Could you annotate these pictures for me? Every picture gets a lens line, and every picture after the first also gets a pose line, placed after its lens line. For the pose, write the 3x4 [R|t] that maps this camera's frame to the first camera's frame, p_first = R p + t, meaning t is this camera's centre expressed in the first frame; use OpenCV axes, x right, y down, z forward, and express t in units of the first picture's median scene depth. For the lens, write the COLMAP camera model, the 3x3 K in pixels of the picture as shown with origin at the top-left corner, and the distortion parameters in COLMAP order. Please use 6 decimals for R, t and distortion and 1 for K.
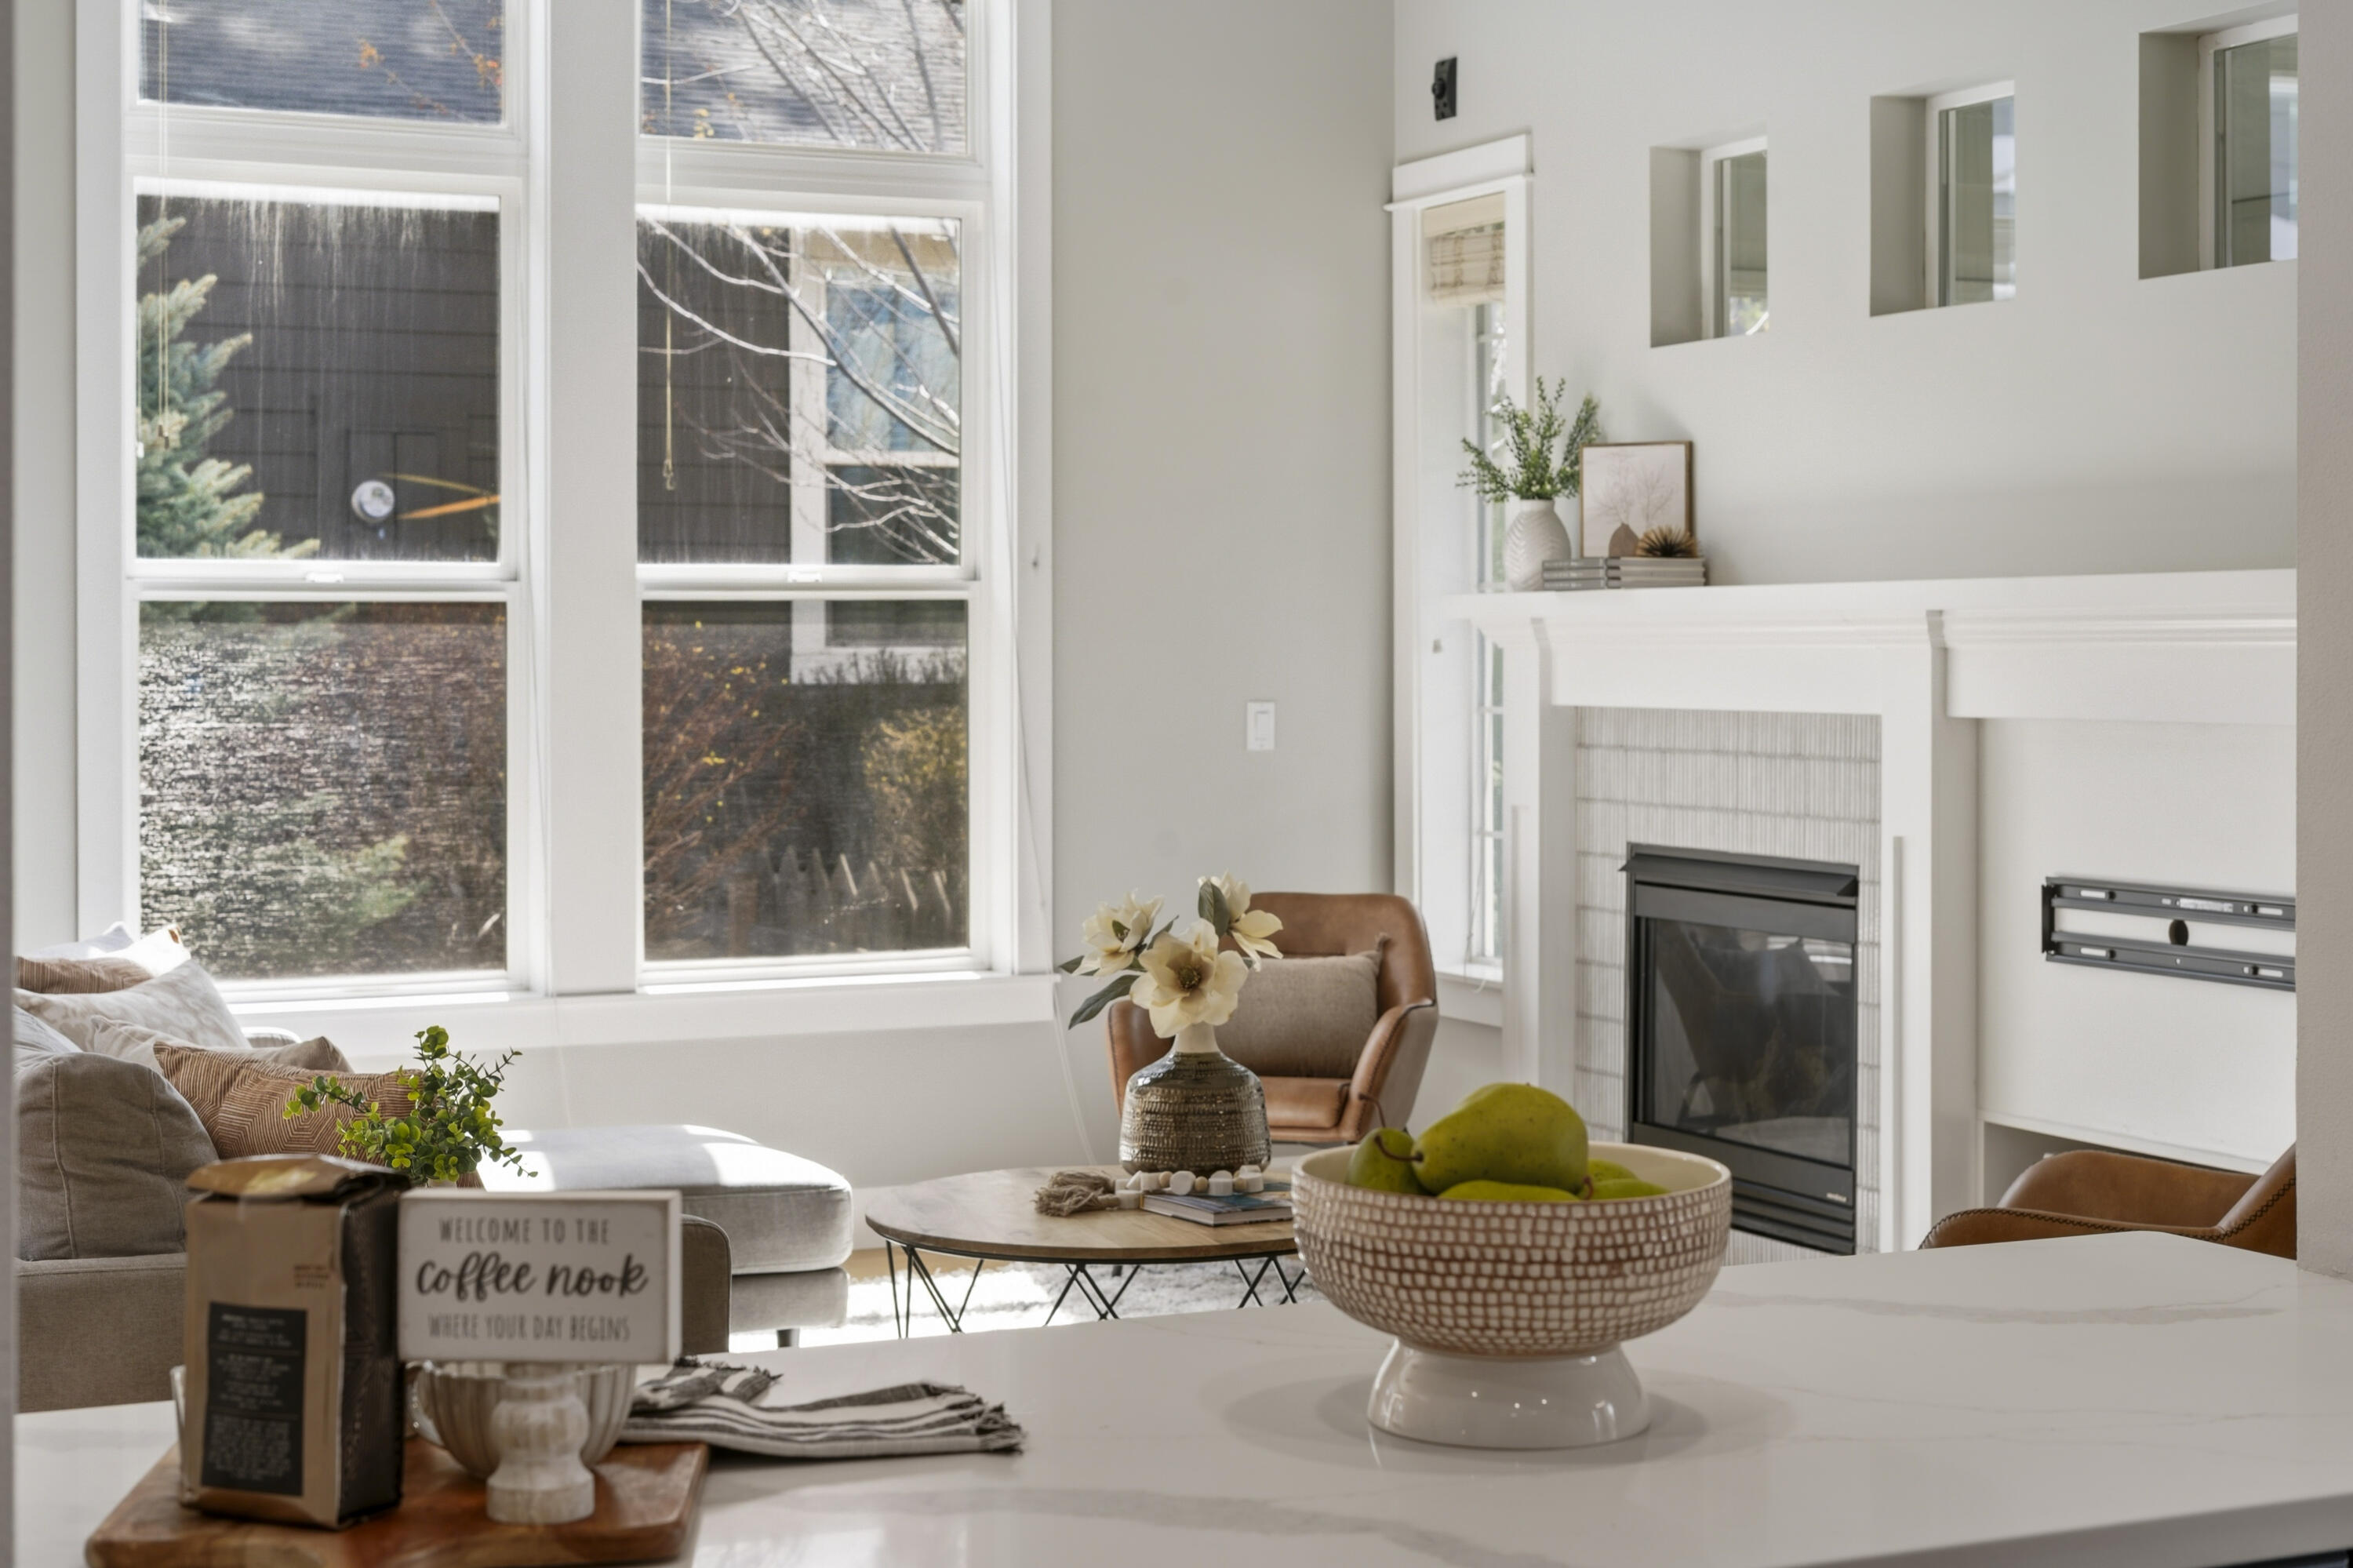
lens RADIAL K [[3517.6, 0, 1175.2], [0, 3517.6, 743.8], [0, 0, 1]] dist [-0.001817, -0.027974]
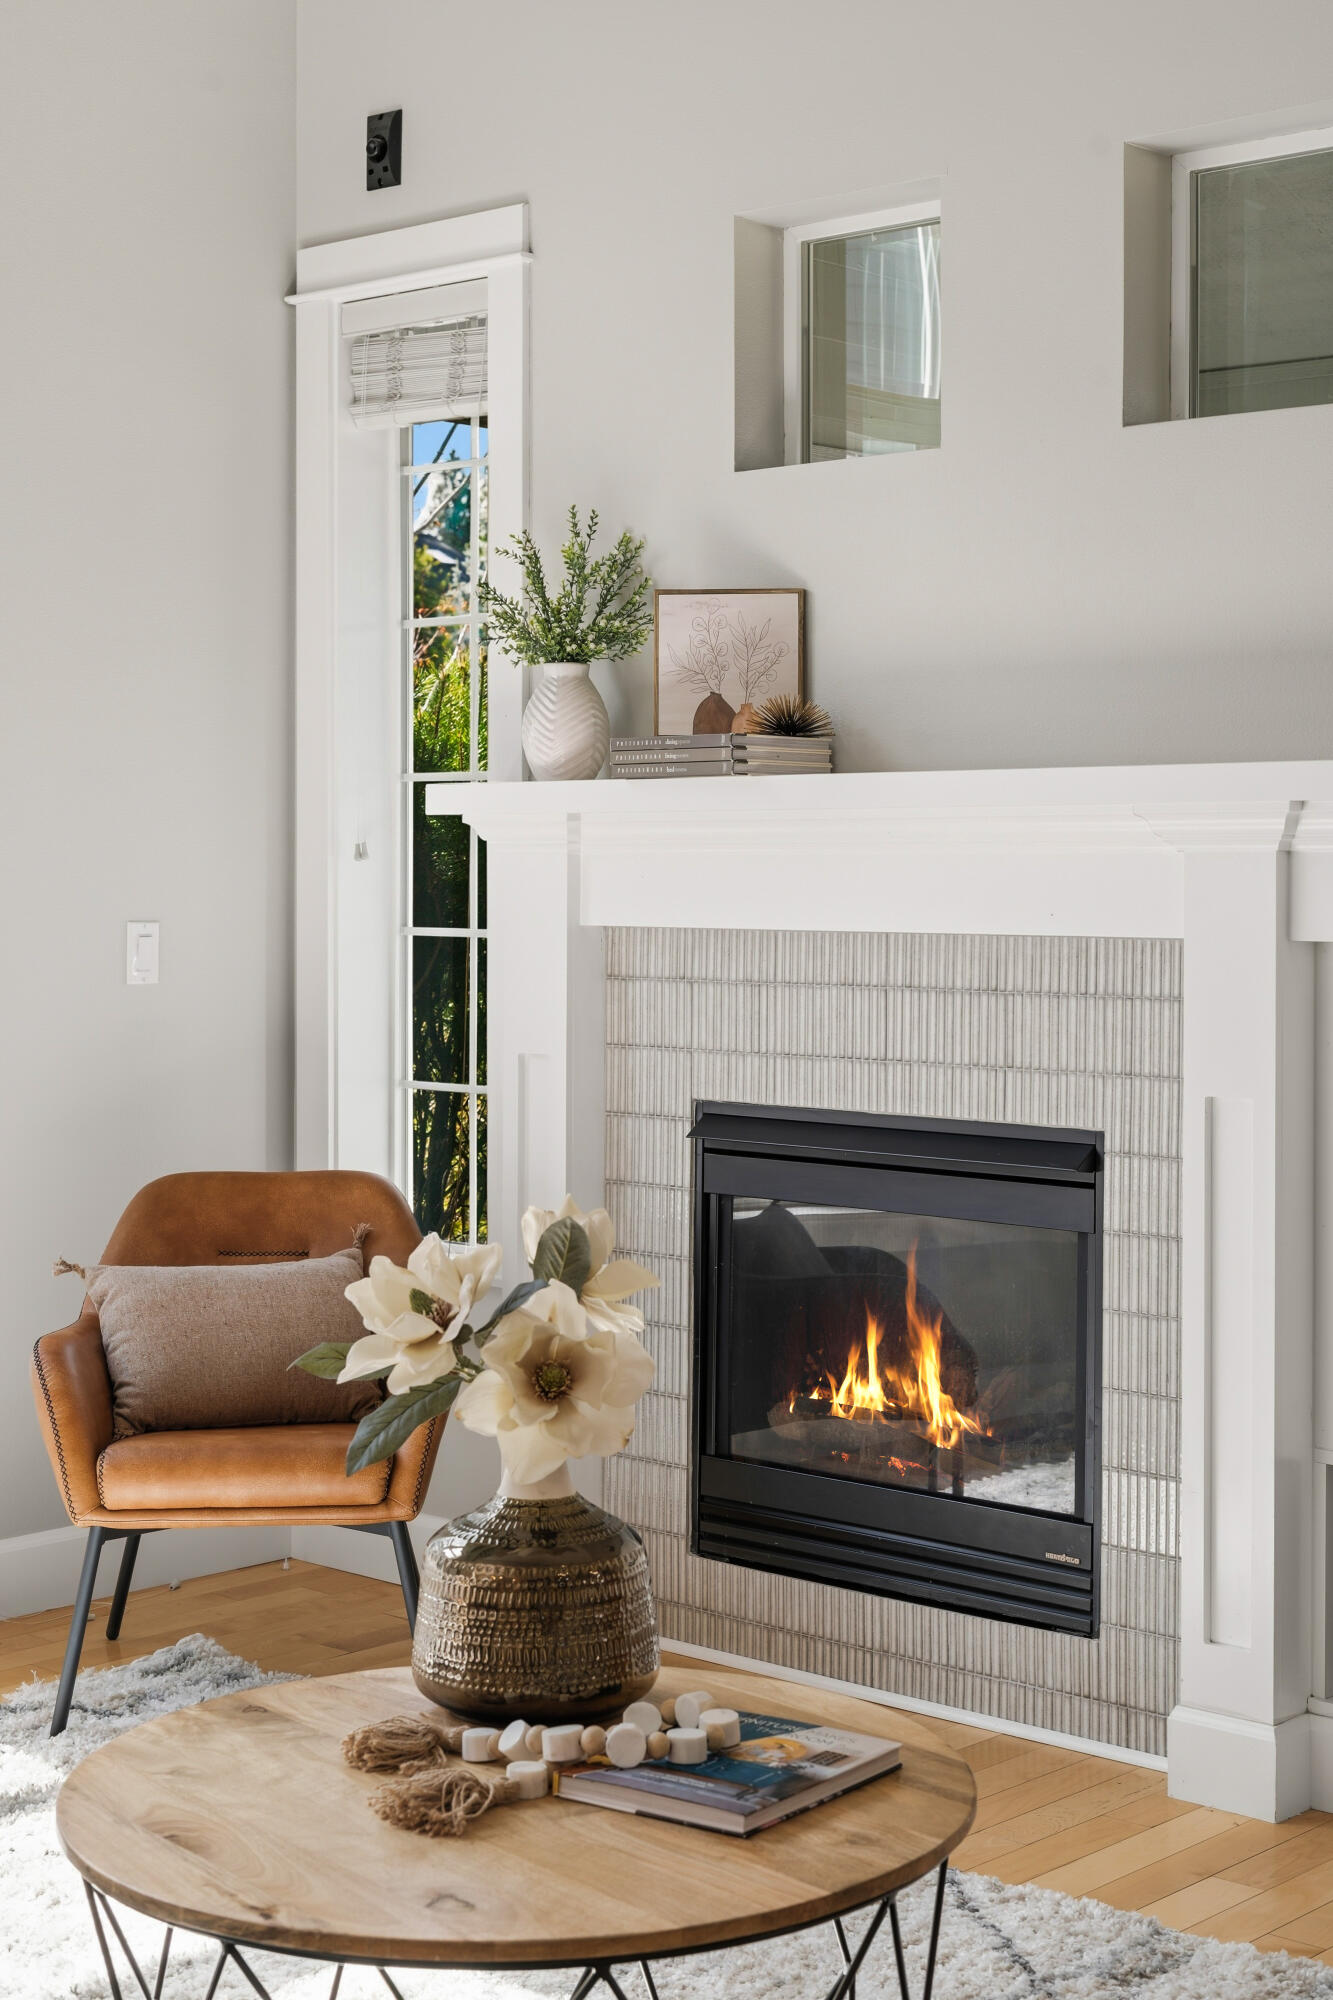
lens RADIAL K [[2989.8, 0, 690.8], [0, 2989.8, 915.9], [0, 0, 1]] dist [-0.001817, -0.027974]
pose [[0.923874, -0.002358, 0.382690, -0.129805], [0.006729, 0.999927, -0.010084, -0.006462], [-0.382638, 0.011892, 0.923822, 0.387080]]
